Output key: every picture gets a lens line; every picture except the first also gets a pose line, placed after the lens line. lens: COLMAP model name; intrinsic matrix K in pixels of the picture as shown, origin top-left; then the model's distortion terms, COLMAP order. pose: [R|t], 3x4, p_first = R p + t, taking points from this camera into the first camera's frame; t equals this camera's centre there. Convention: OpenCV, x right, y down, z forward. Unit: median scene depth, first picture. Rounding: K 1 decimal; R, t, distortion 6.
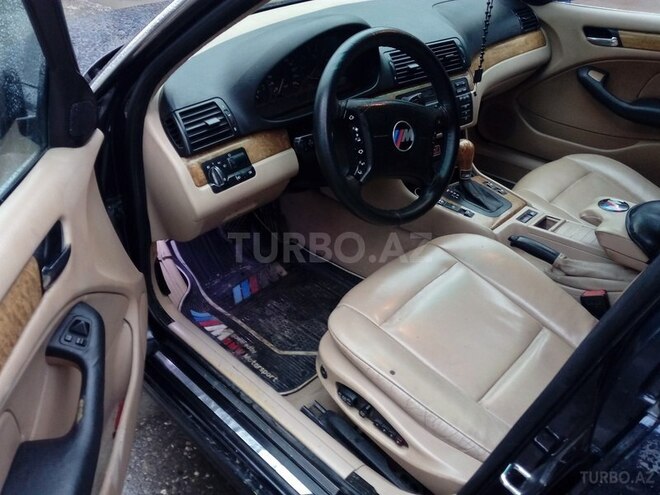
lens RADIAL K [[532.8, 0, 334.8], [0, 532.8, 250.7], [0, 0, 1]] dist [0.081354, -0.158874]
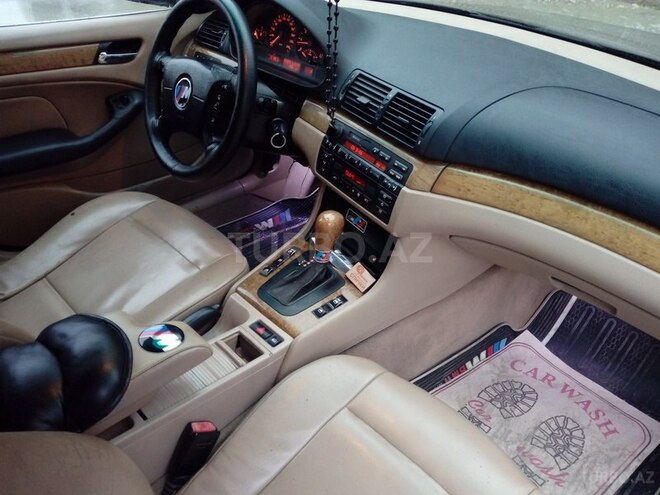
lens RADIAL K [[532.8, 0, 334.8], [0, 532.8, 250.7], [0, 0, 1]] dist [0.081354, -0.158874]
pose [[-0.015458, 0.589592, -0.807553, 0.871798], [-0.610020, 0.634364, 0.474824, -0.529902], [0.792235, 0.499963, 0.349857, 0.775249]]
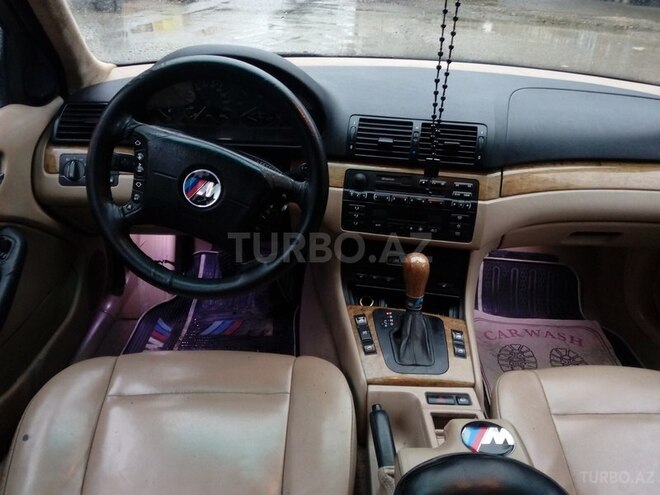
lens RADIAL K [[532.8, 0, 334.8], [0, 532.8, 250.7], [0, 0, 1]] dist [0.081354, -0.158874]
pose [[0.714399, 0.352040, -0.604734, 0.588929], [-0.437924, 0.898992, 0.006000, -0.168161], [0.545763, 0.260541, 0.796405, 0.378229]]
